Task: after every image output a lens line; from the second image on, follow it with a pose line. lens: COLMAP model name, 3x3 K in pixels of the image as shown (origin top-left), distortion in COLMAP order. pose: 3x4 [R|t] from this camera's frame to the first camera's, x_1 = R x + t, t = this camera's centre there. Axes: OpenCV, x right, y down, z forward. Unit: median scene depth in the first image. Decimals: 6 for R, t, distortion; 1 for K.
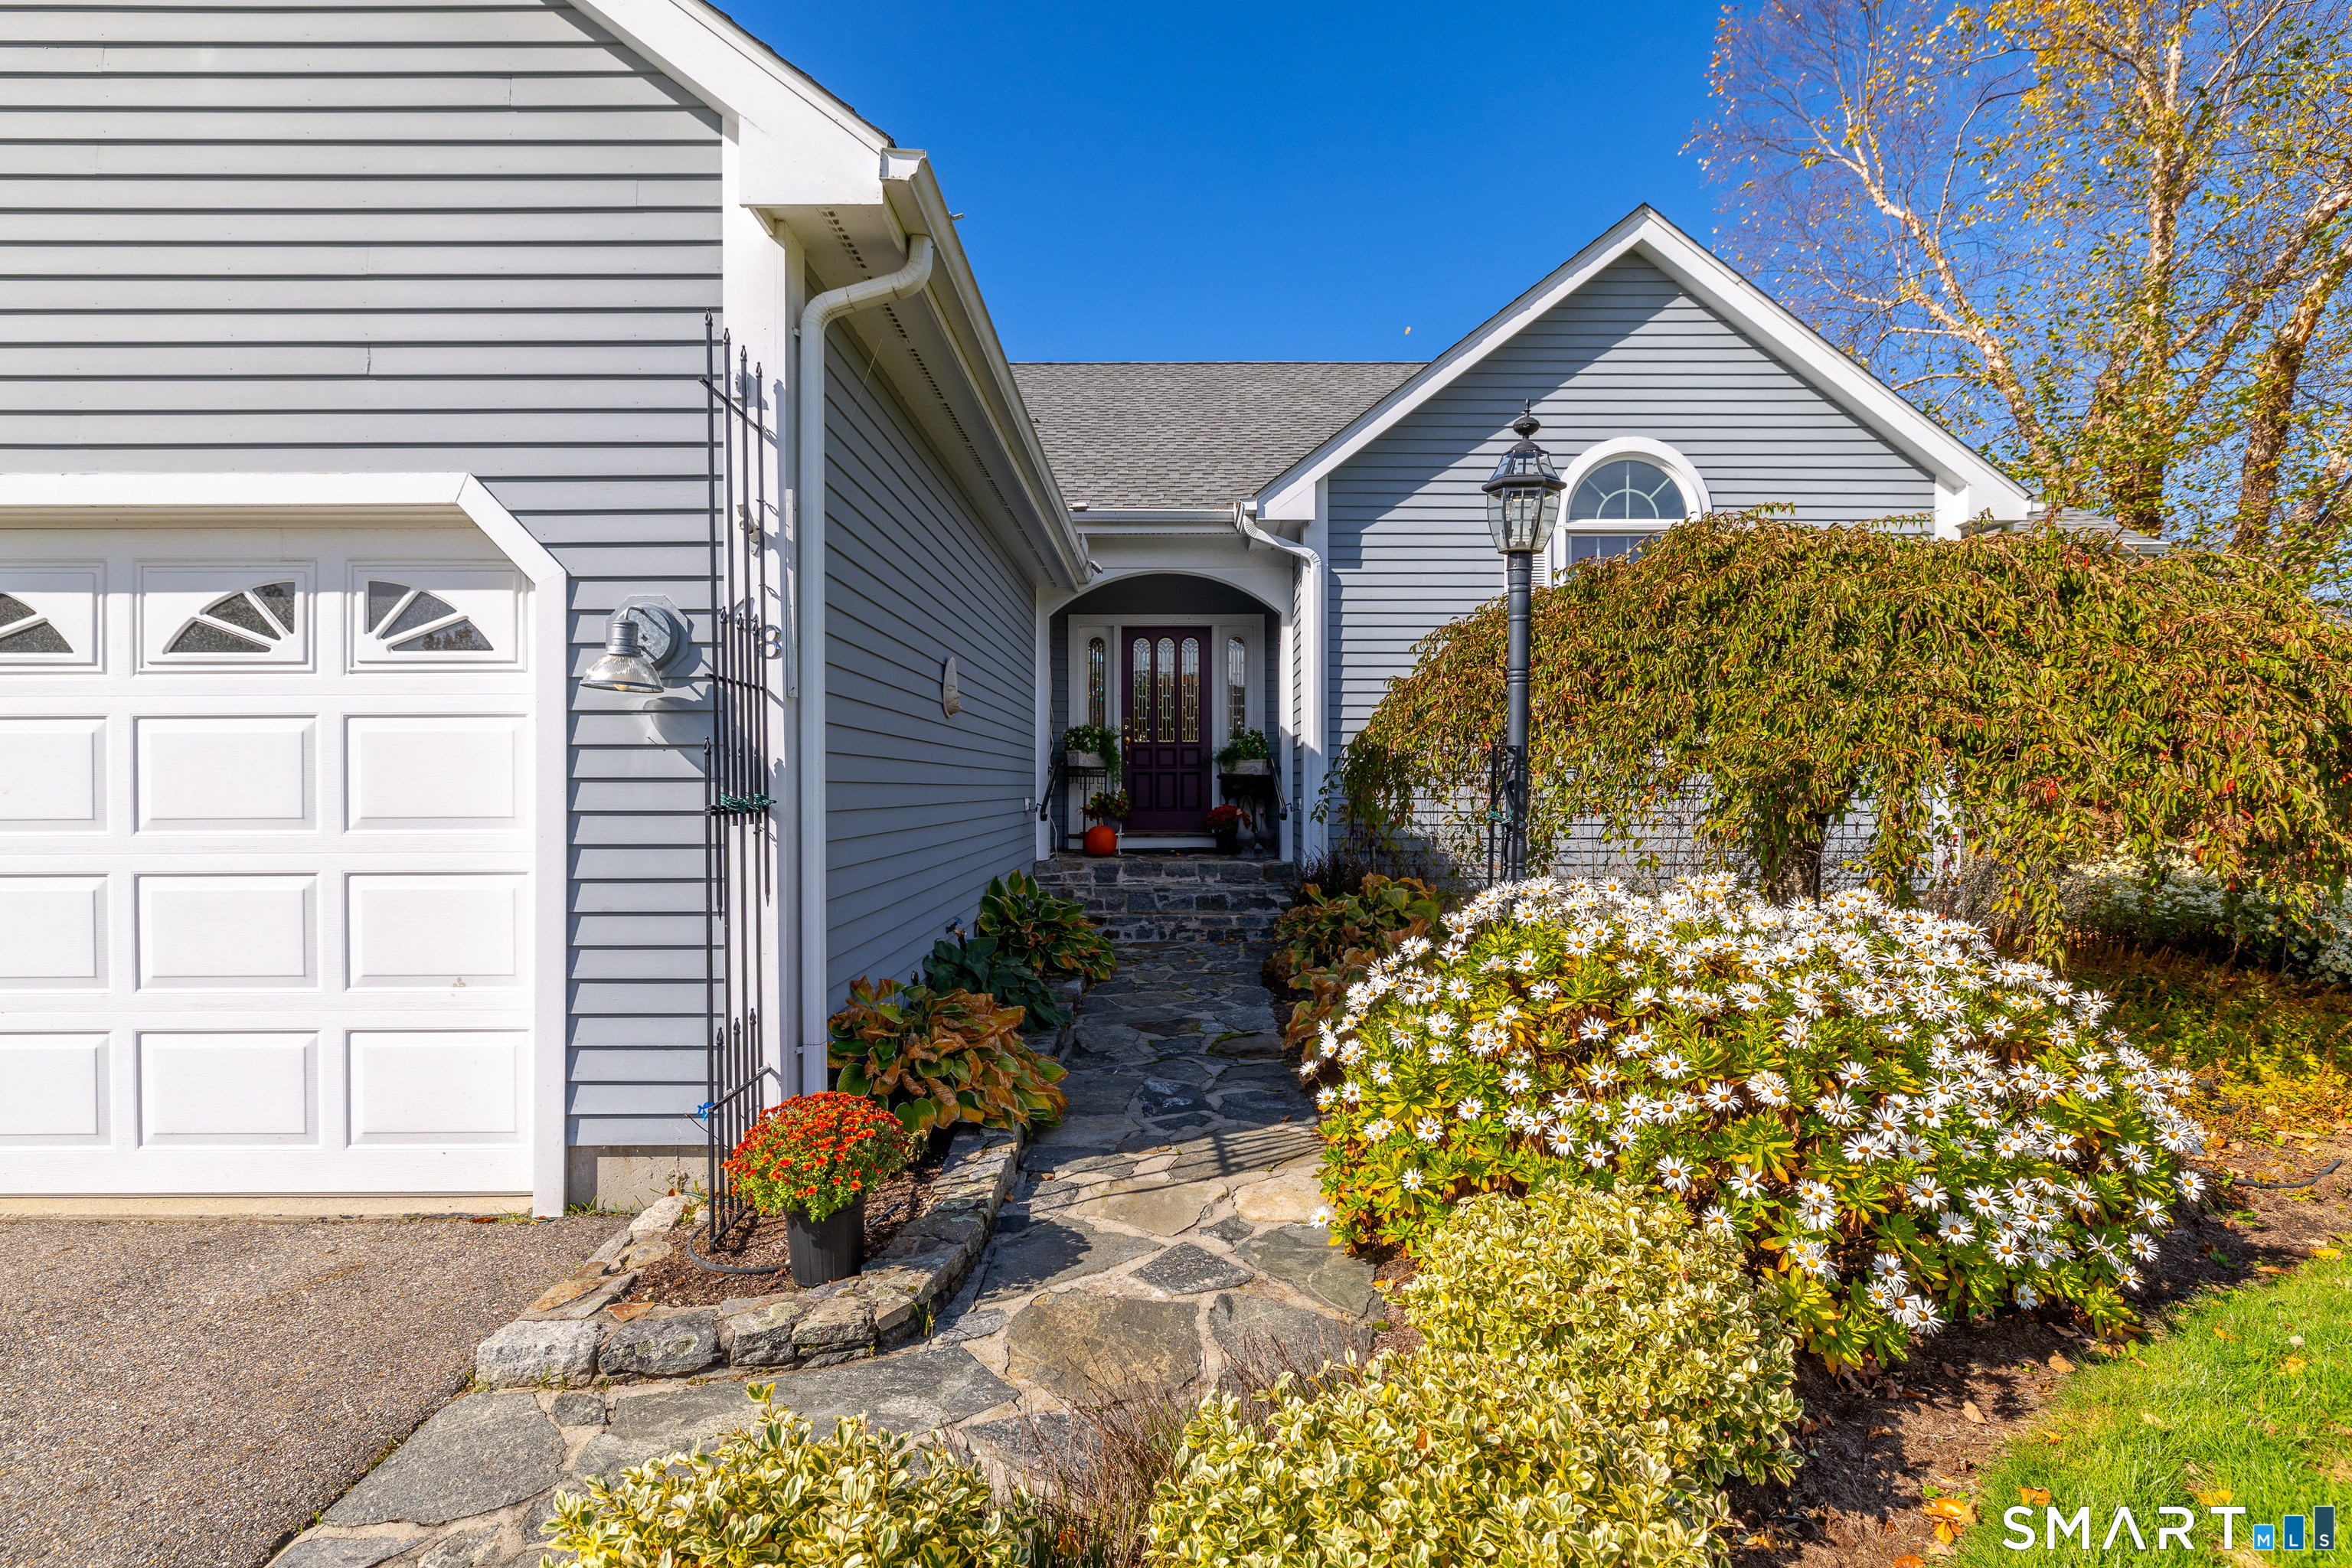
lens RADIAL K [[1149.1, 0, 1176.0], [0, 1149.1, 784.0], [0, 0, 1]] dist [0.000052, 0.000009]
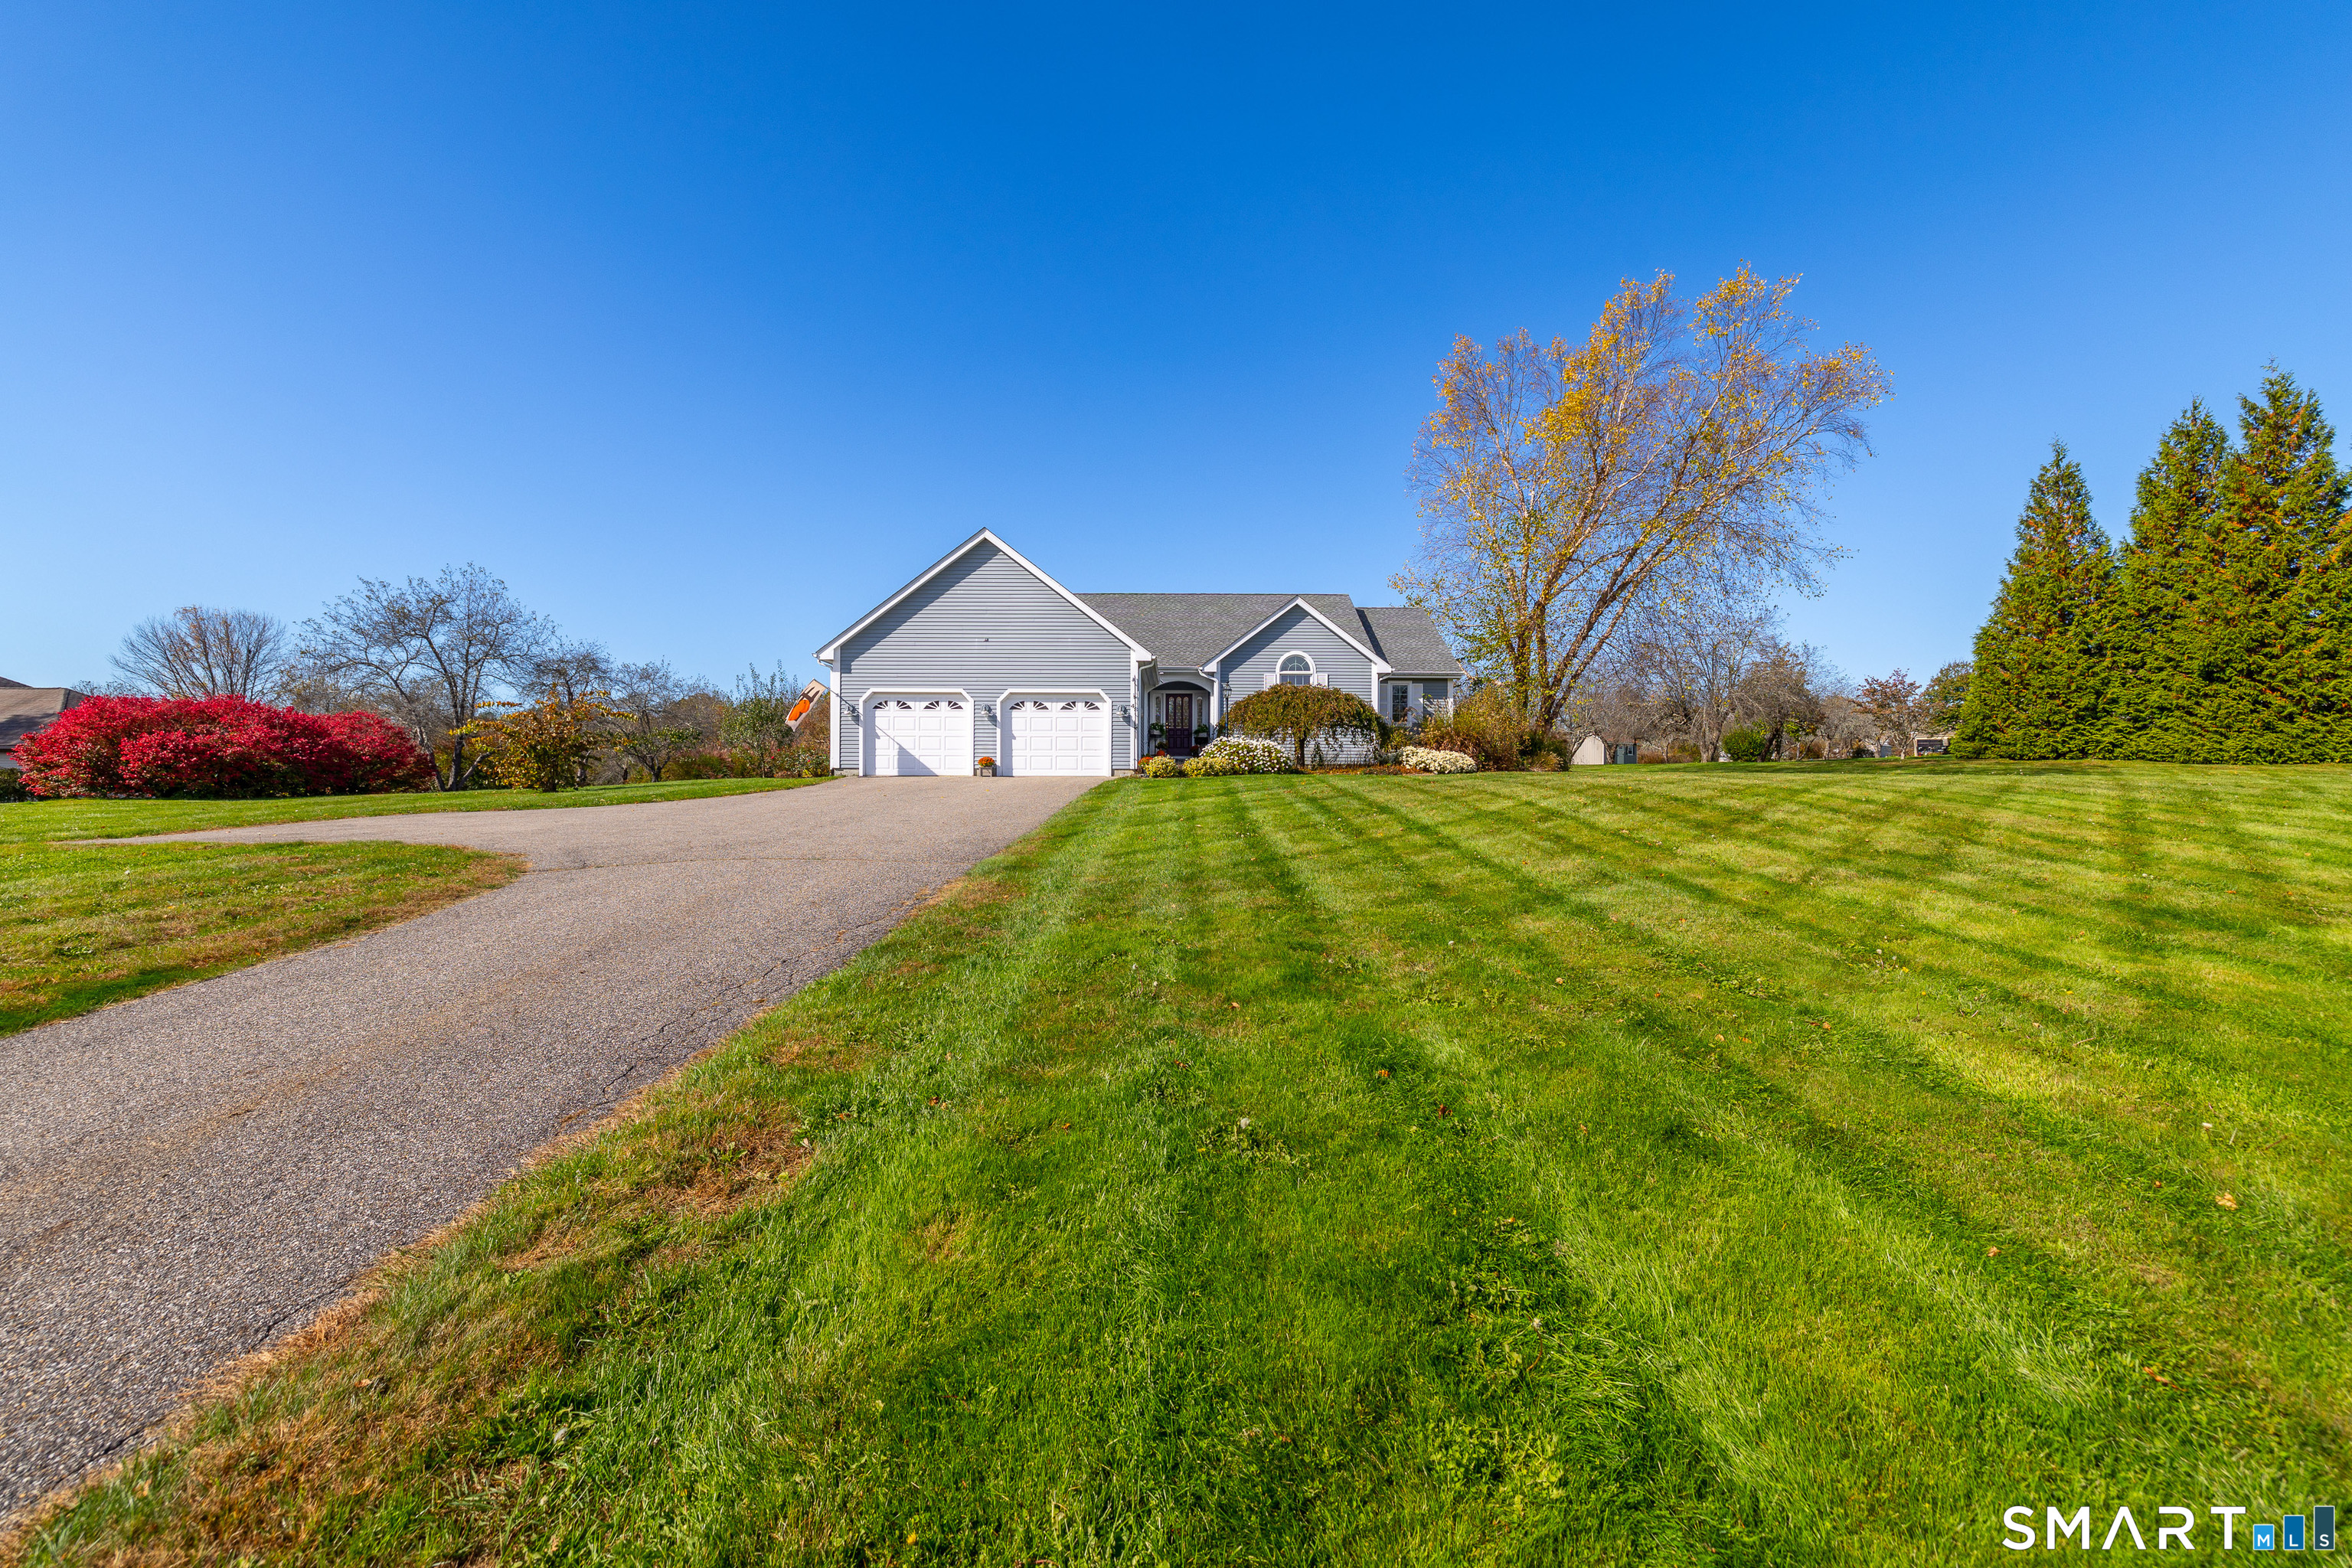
lens RADIAL K [[1017.0, 0, 1176.0], [0, 1017.0, 784.0], [0, 0, 1]] dist [-0.039012, 0.017234]
pose [[0.999983, 0.005555, -0.001631, -0.014640], [-0.005561, 0.999978, -0.003503, 0.178311], [0.001611, 0.003512, 0.999993, -2.555198]]
